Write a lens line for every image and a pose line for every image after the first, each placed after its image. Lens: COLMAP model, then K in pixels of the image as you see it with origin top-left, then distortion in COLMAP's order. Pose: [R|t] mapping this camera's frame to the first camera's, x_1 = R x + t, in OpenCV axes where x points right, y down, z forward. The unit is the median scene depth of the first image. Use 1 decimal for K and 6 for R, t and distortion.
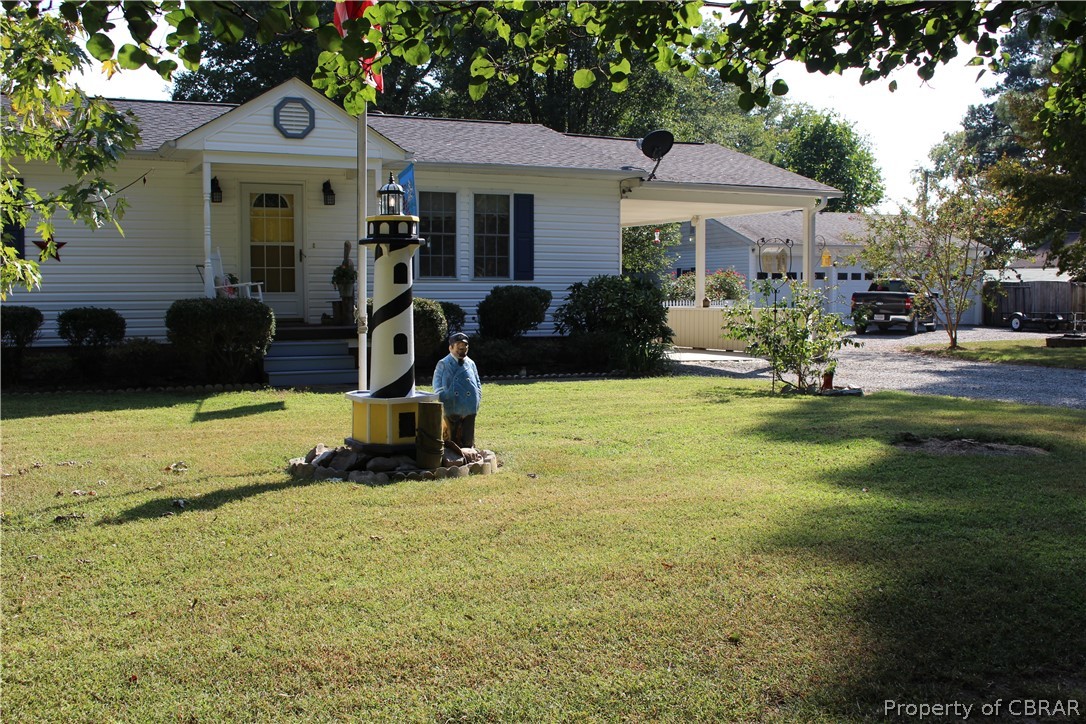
lens RADIAL K [[1140.8, 0, 547.7], [0, 1140.8, 362.8], [0, 0, 1]] dist [-0.130216, 0.149563]
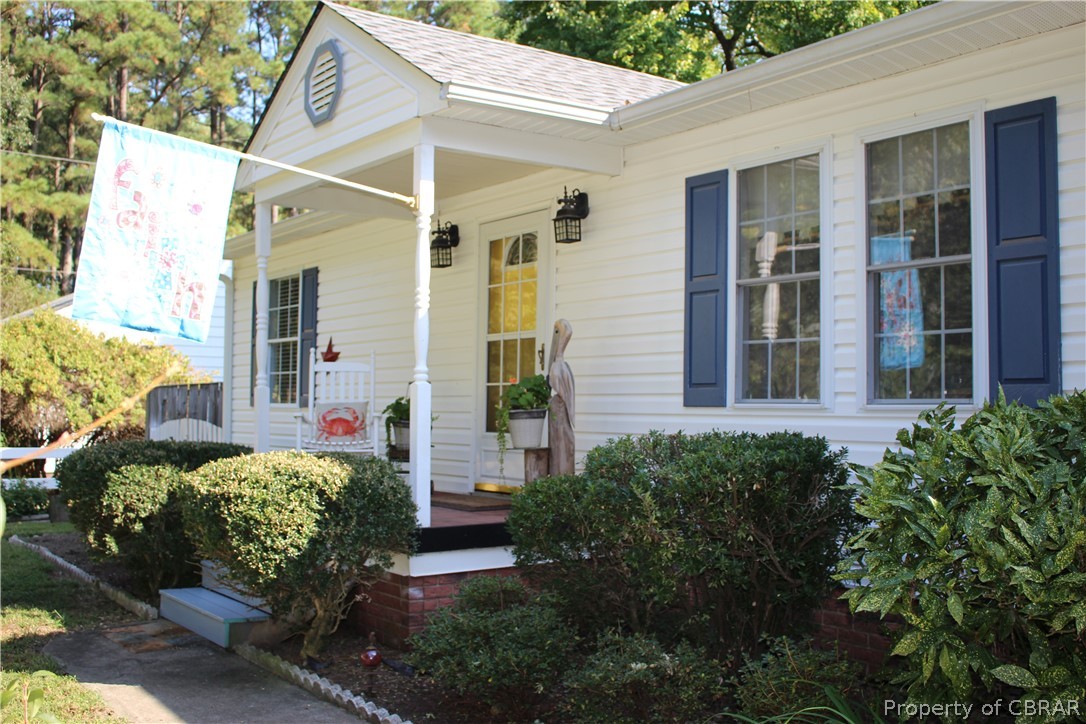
lens RADIAL K [[1140.8, 0, 547.7], [0, 1140.8, 362.8], [0, 0, 1]] dist [-0.130216, 0.149563]
pose [[0.222139, -0.036613, -0.974327, 0.226887], [-0.061524, 0.996777, -0.051484, -0.063838], [0.973072, 0.071381, 0.219170, 0.843513]]
